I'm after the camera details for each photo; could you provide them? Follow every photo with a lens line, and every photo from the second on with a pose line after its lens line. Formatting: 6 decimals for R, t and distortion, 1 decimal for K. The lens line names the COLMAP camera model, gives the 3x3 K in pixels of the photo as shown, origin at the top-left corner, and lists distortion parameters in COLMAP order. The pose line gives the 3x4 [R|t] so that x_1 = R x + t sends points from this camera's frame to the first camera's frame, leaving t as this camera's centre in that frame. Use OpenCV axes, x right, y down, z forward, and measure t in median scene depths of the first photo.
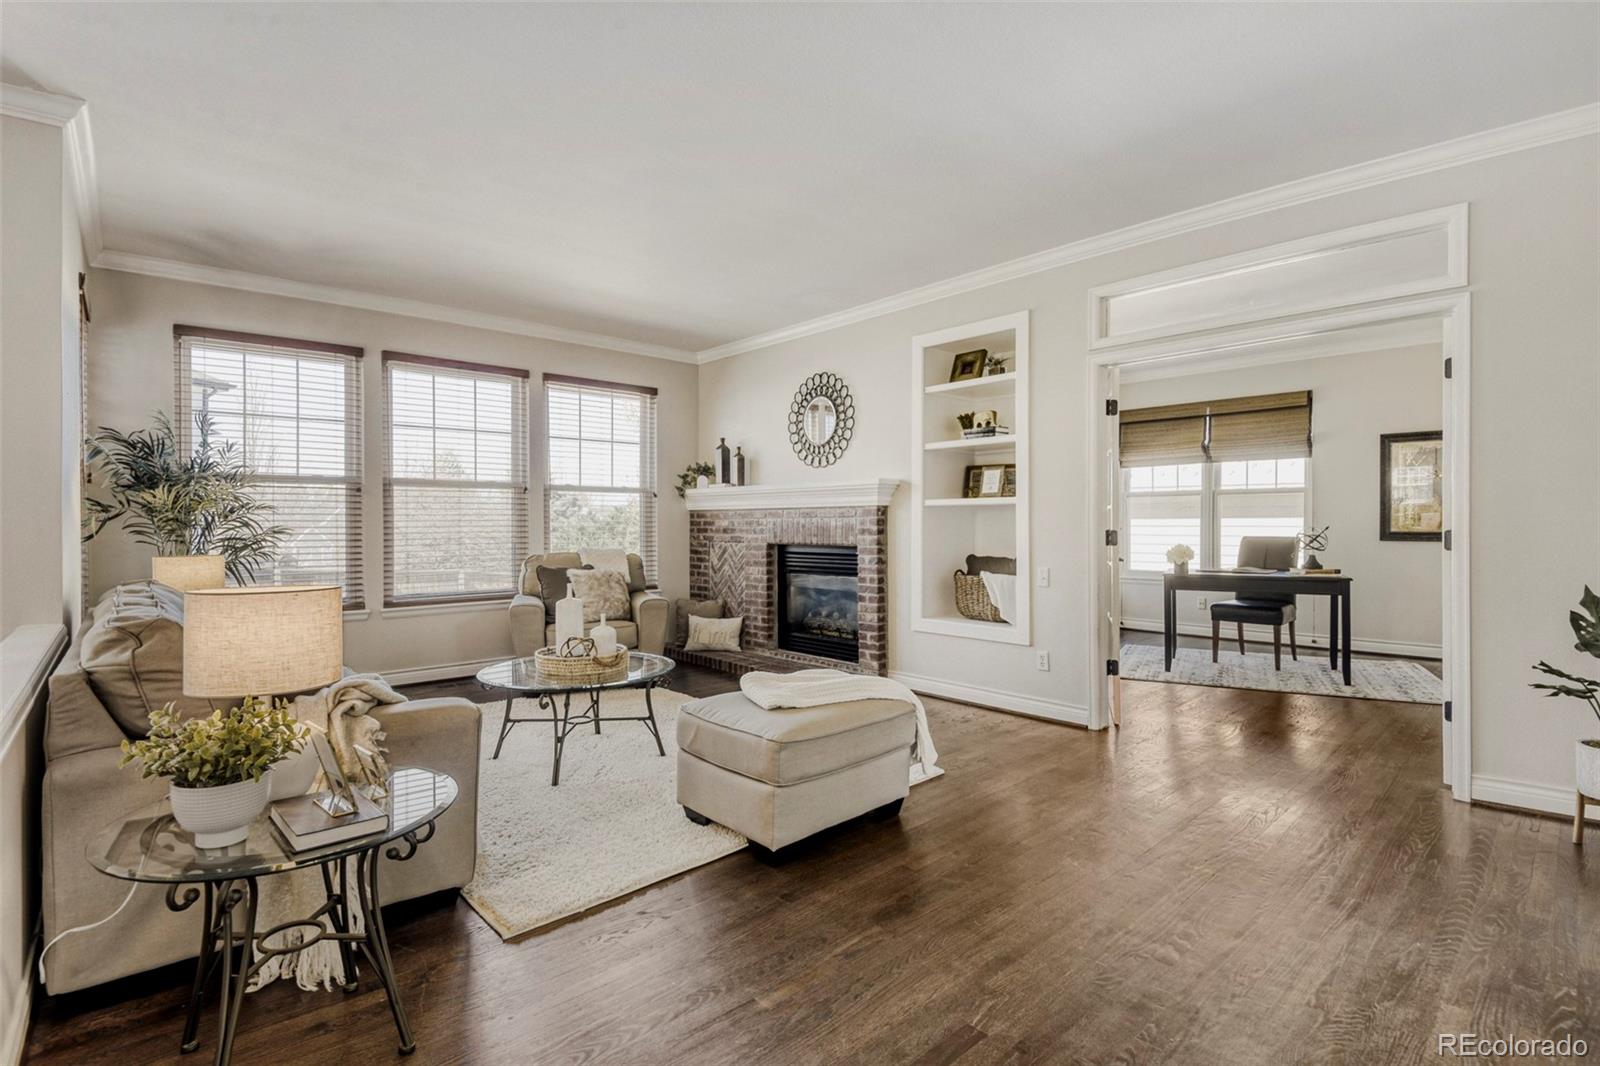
lens RADIAL K [[758.9, 0, 791.3], [0, 758.9, 536.2], [0, 0, 1]] dist [-0.025463, -0.009307]
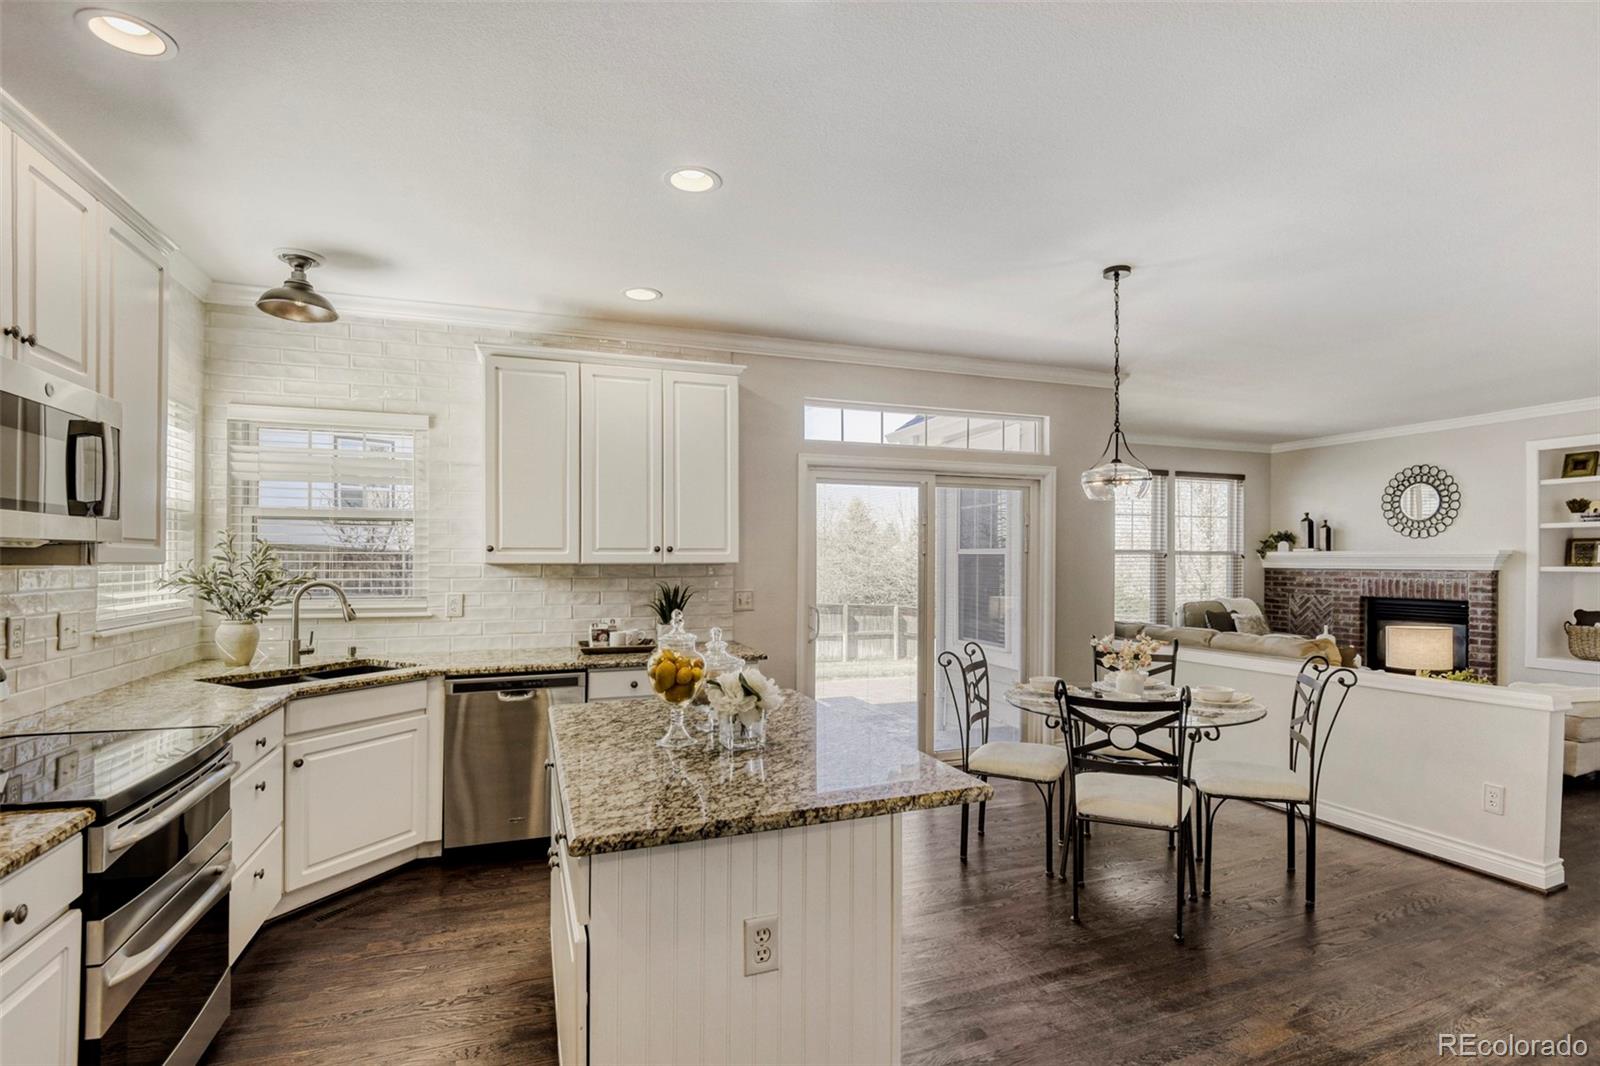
lens RADIAL K [[758.9, 0, 815.6], [0, 758.9, 557.9], [0, 0, 1]] dist [-0.025463, -0.009307]
pose [[0.928761, 0.000130, -0.370680, -0.416356], [-0.007127, 0.999821, -0.017507, -0.026397], [0.370611, 0.018901, 0.928596, -0.510602]]
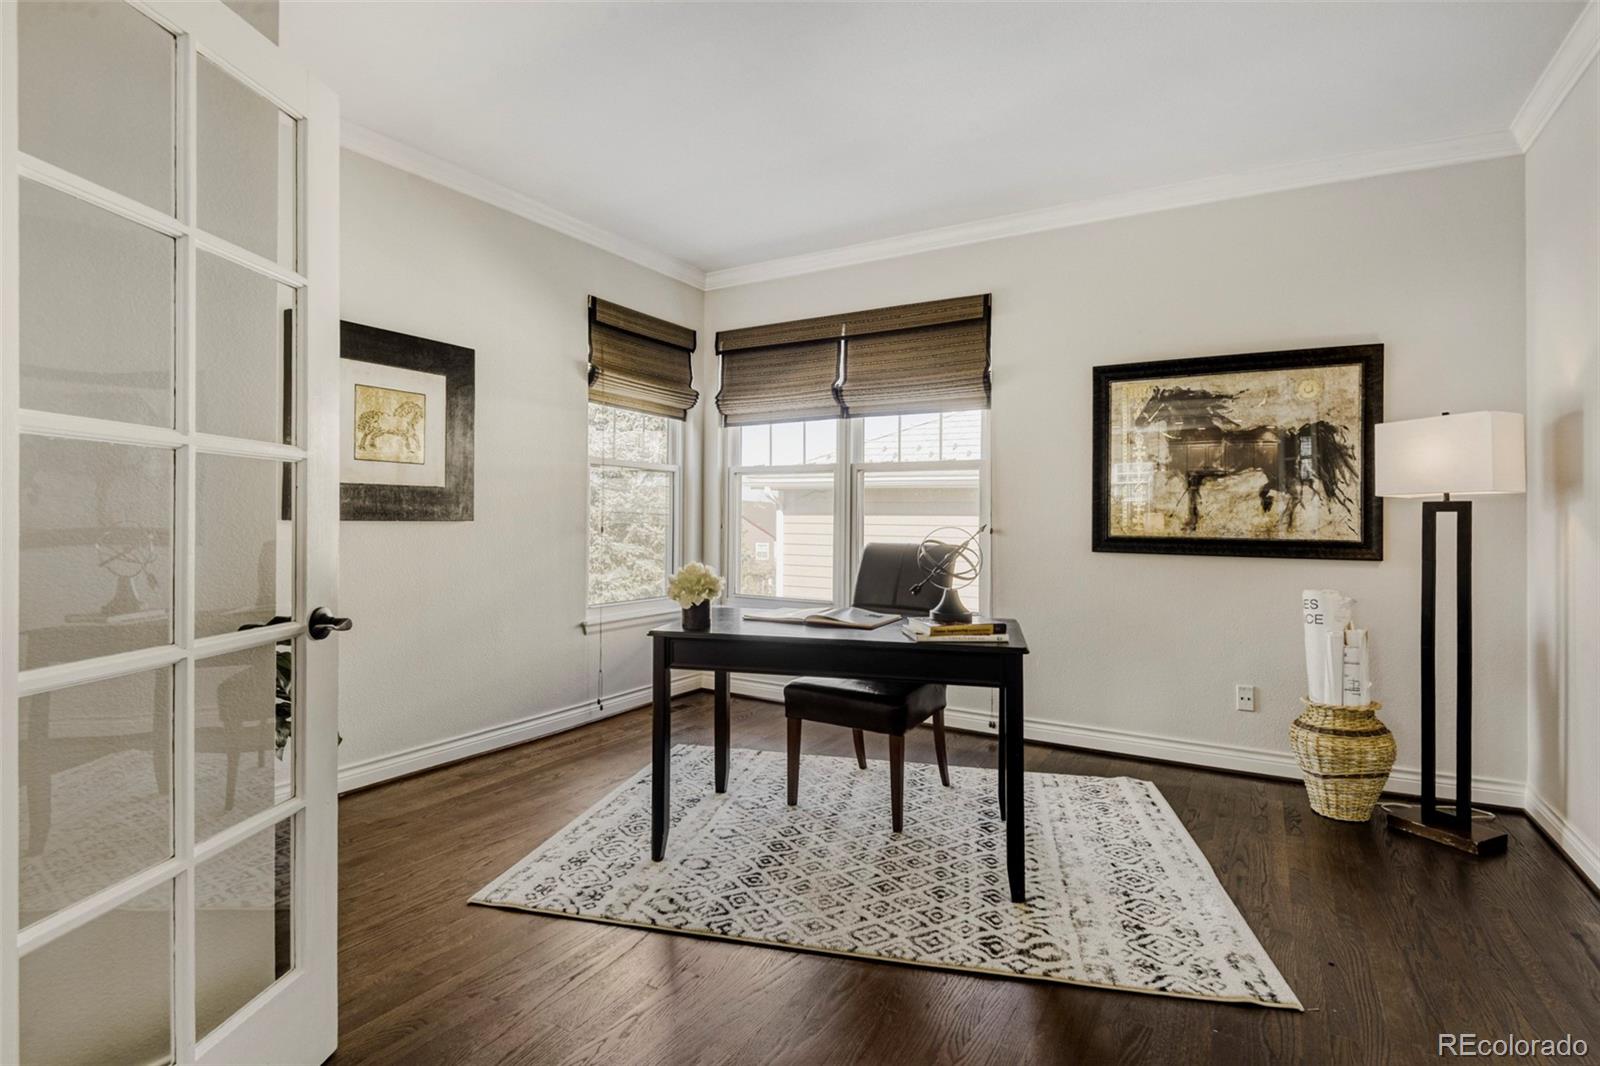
lens RADIAL K [[758.9, 0, 799.6], [0, 758.9, 516.3], [0, 0, 1]] dist [-0.025463, -0.009307]
pose [[0.960796, 0.012190, 0.276988, 0.559430], [-0.007232, 0.999795, -0.018912, -0.012663], [-0.277162, 0.016168, 0.960687, 0.681812]]
